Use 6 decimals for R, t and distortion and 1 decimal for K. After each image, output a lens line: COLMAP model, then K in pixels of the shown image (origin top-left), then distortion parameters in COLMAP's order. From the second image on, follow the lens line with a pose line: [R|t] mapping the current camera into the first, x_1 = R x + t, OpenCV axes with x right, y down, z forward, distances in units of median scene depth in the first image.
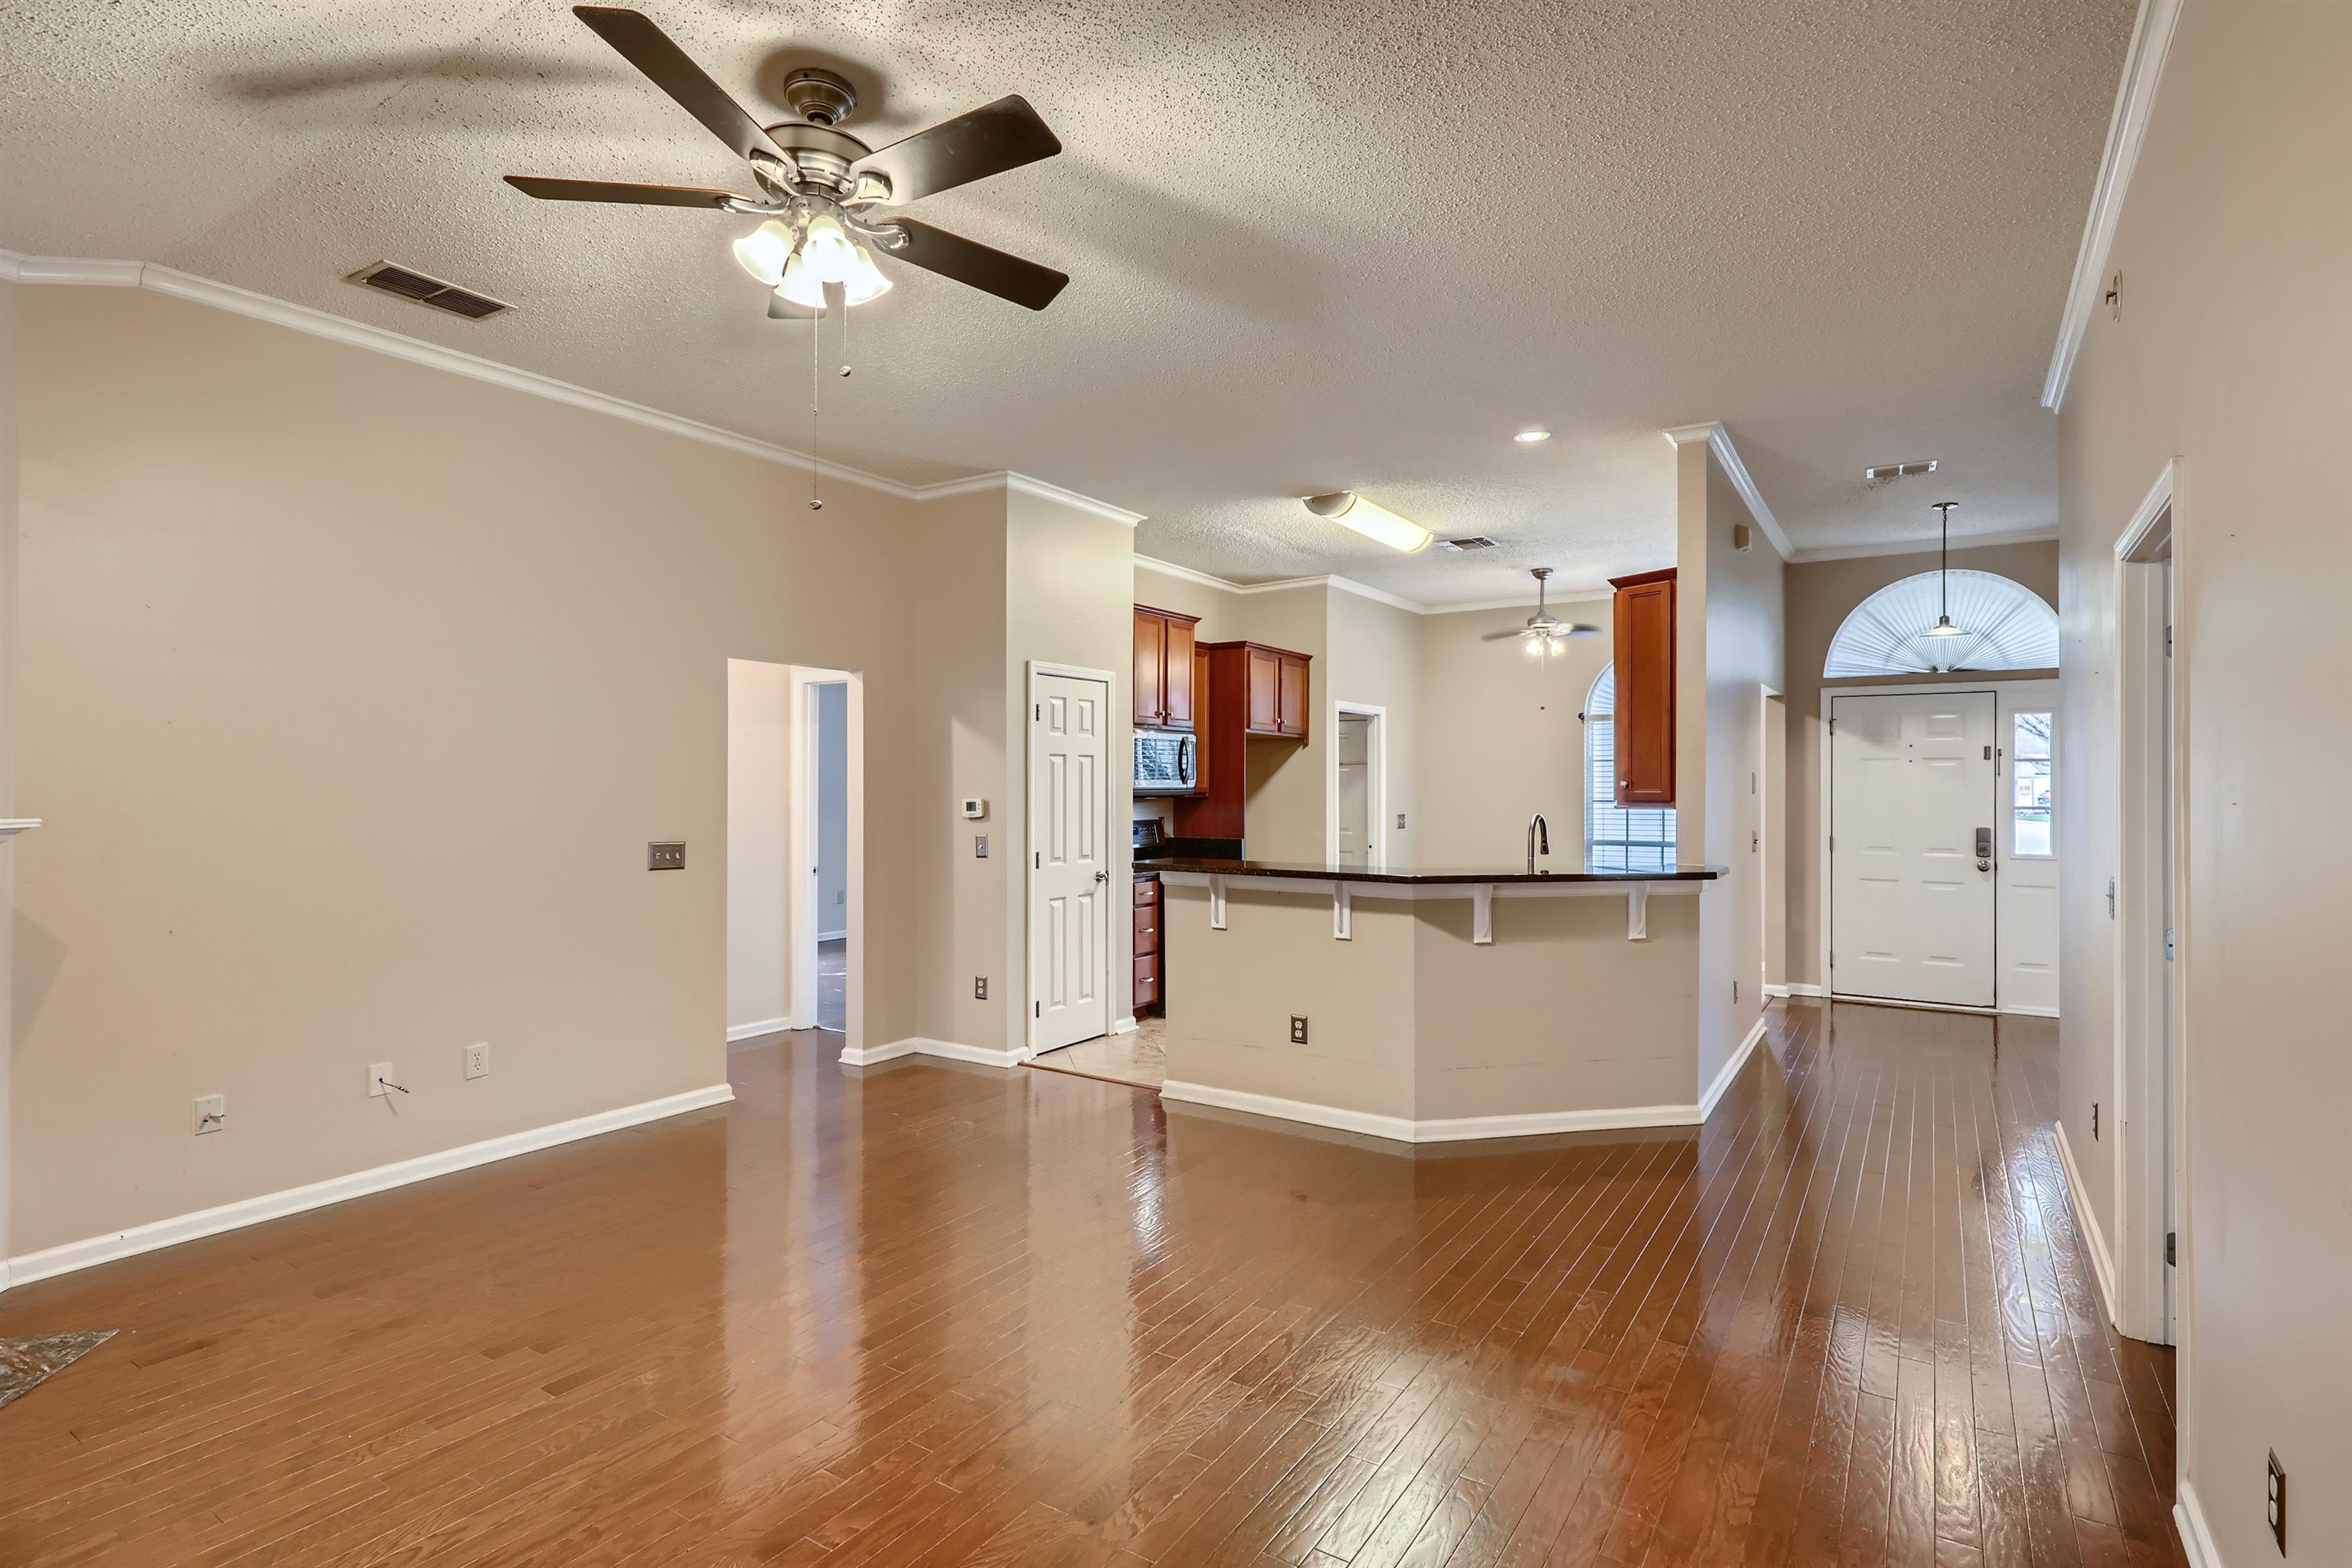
lens RADIAL K [[1139.0, 0, 1193.9], [0, 1139.0, 788.9], [0, 0, 1]] dist [0.000958, 0.000011]
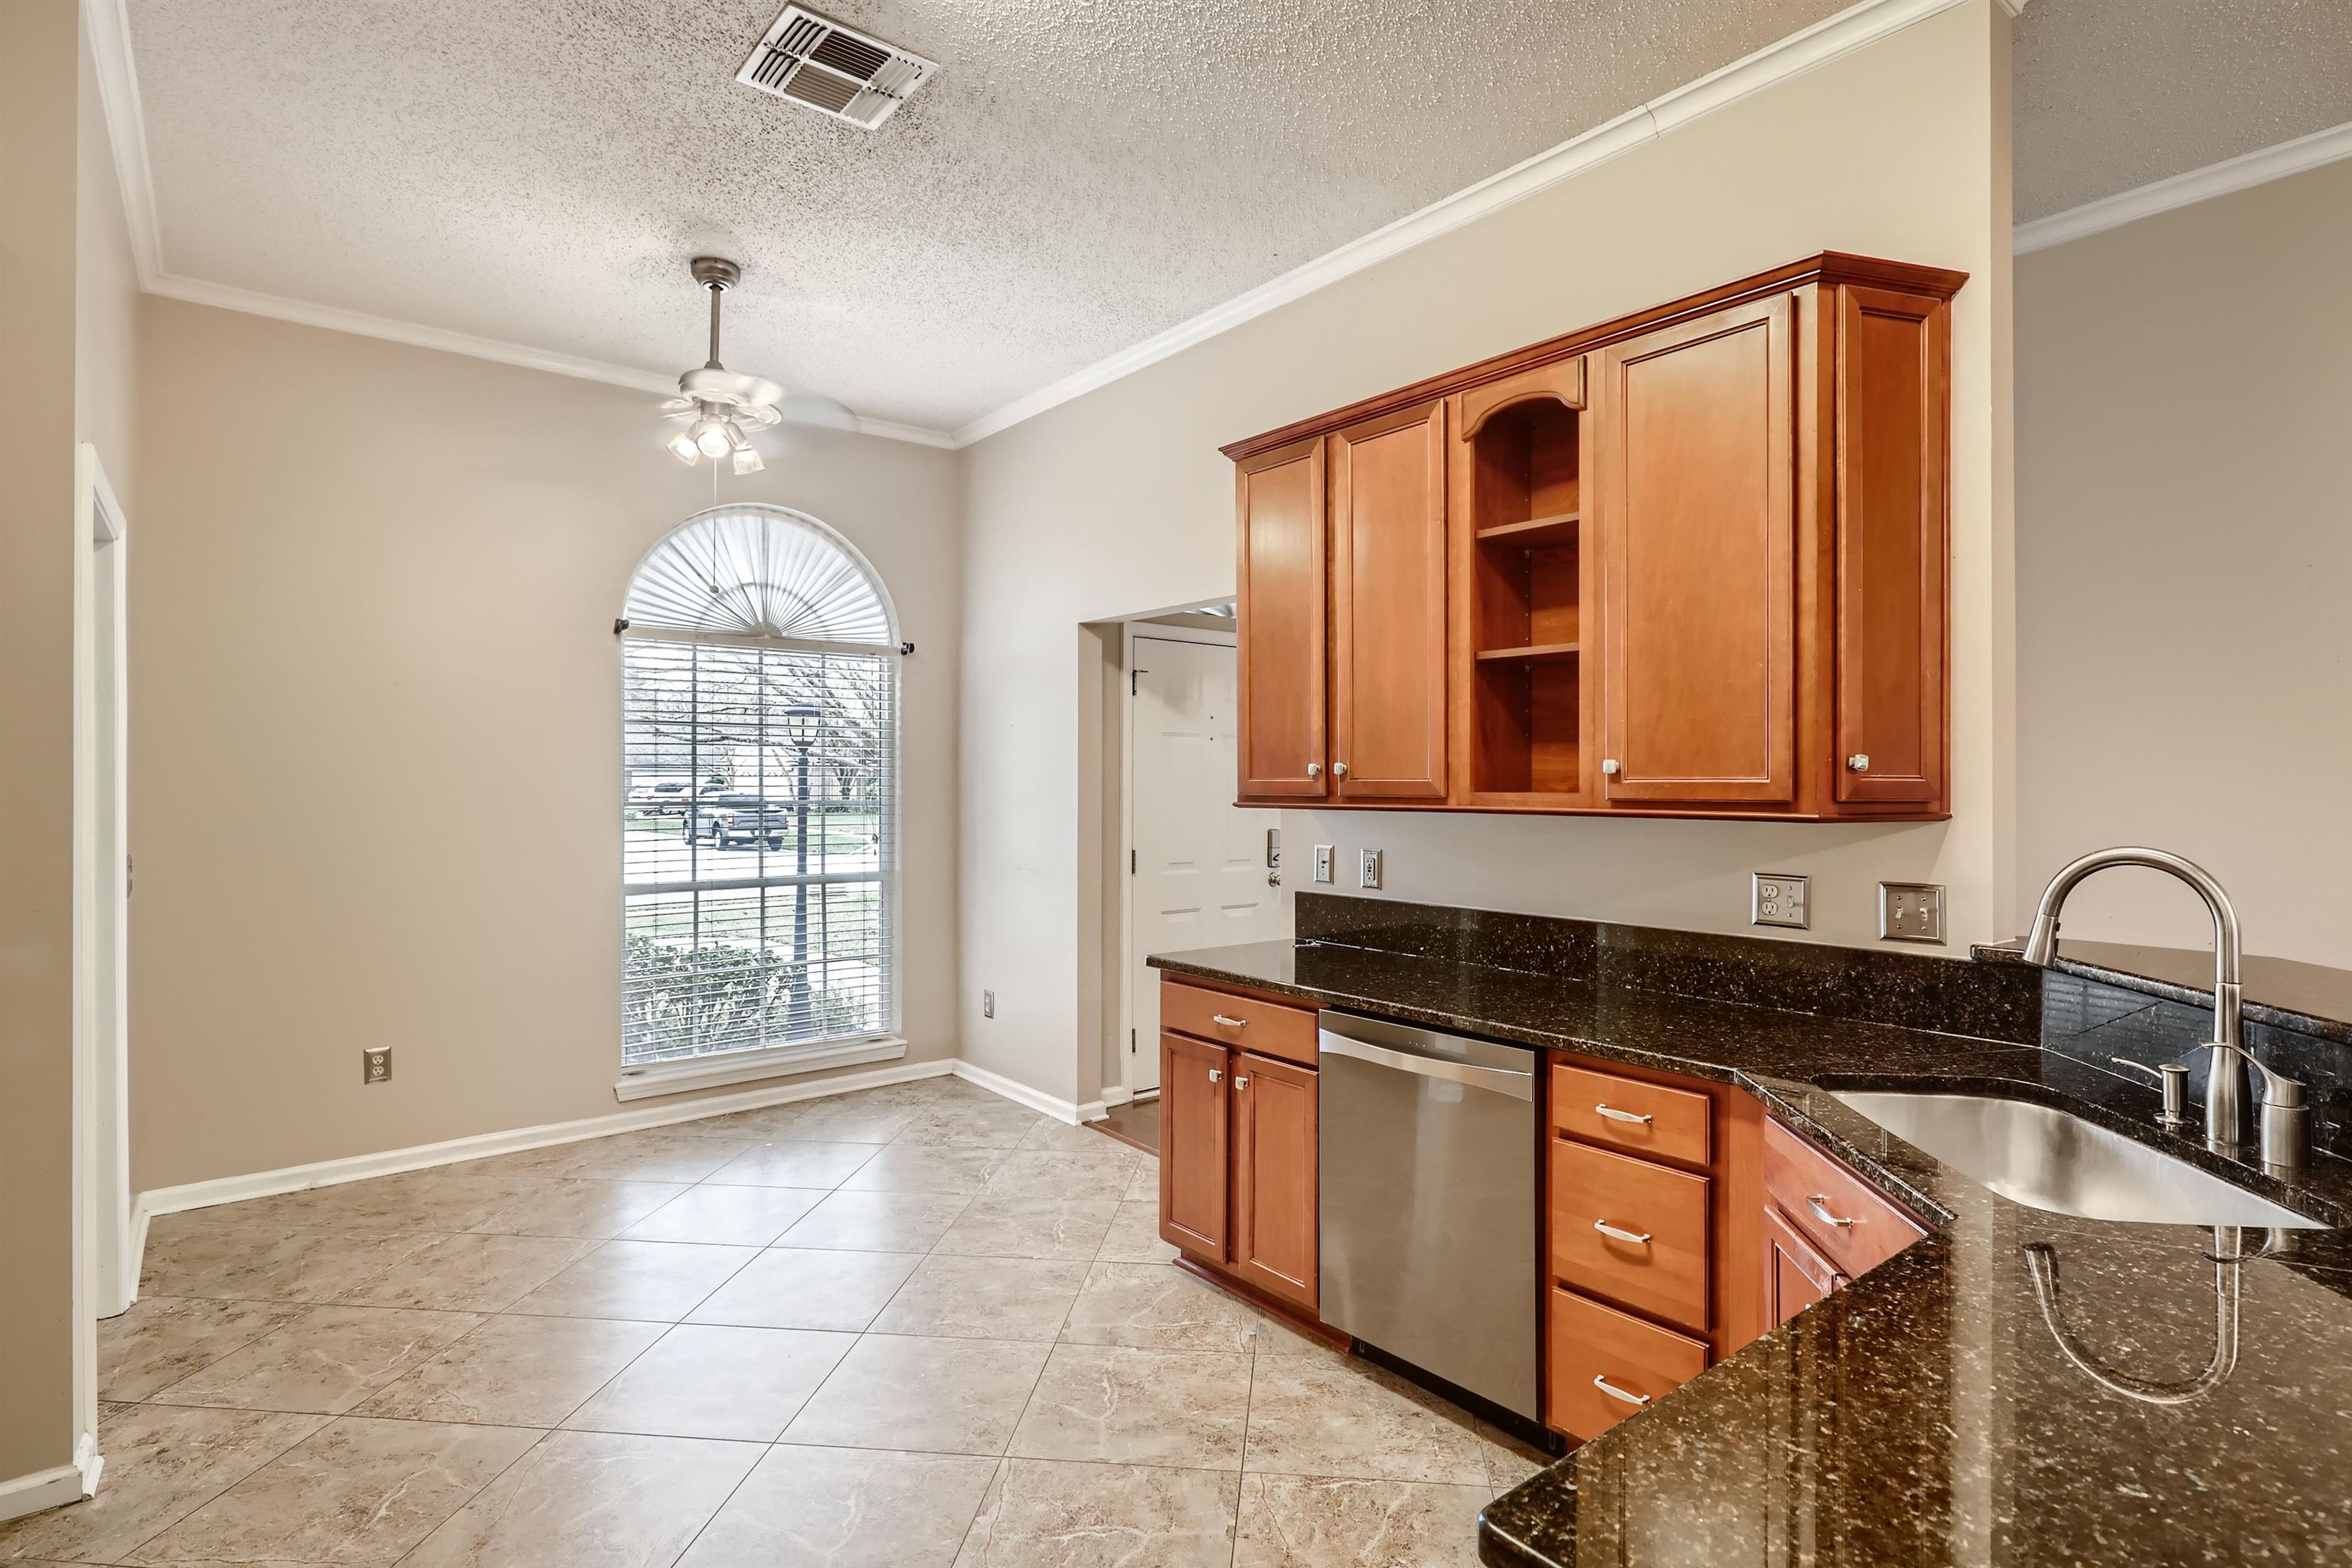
lens RADIAL K [[1180.7, 0, 1203.6], [0, 1180.7, 776.6], [0, 0, 1]] dist [-0.001953, -0.000065]
pose [[0.298722, 0.000392, 0.954340, -0.068919], [0.003982, 0.999991, -0.001657, 0.000322], [-0.954332, 0.004295, 0.298717, 0.741166]]
